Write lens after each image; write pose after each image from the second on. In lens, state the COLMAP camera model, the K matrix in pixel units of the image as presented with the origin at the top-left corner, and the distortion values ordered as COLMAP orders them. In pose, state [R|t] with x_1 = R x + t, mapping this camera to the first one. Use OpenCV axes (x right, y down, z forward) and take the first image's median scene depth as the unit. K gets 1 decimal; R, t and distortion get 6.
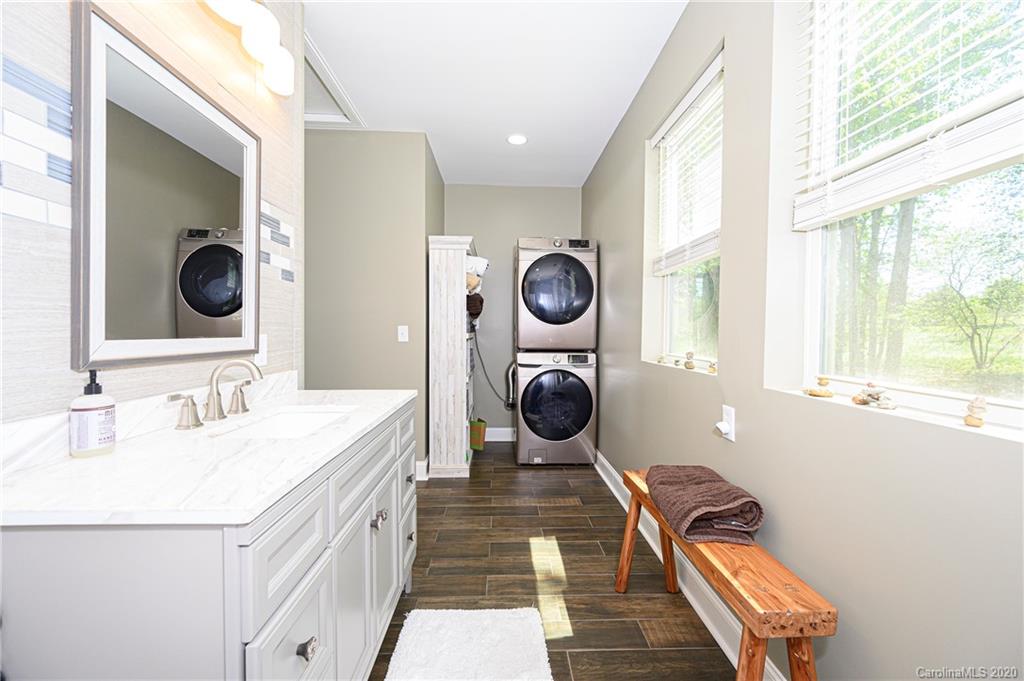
lens RADIAL K [[406.3, 0, 513.4], [0, 406.3, 336.6], [0, 0, 1]] dist [-0.001420, -0.000176]
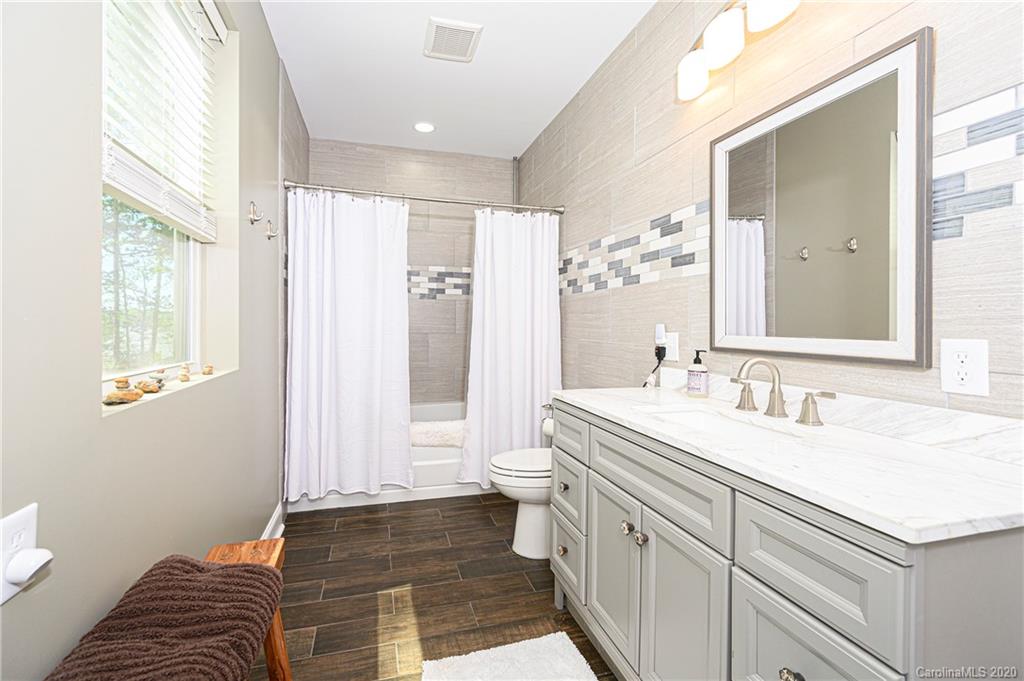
lens RADIAL K [[406.3, 0, 513.4], [0, 406.3, 336.6], [0, 0, 1]] dist [-0.001420, -0.000176]
pose [[-0.955180, -0.007054, -0.295941, 0.212982], [-0.019621, 0.999026, 0.039517, -0.026064], [0.295374, 0.043552, -0.954388, 1.778093]]
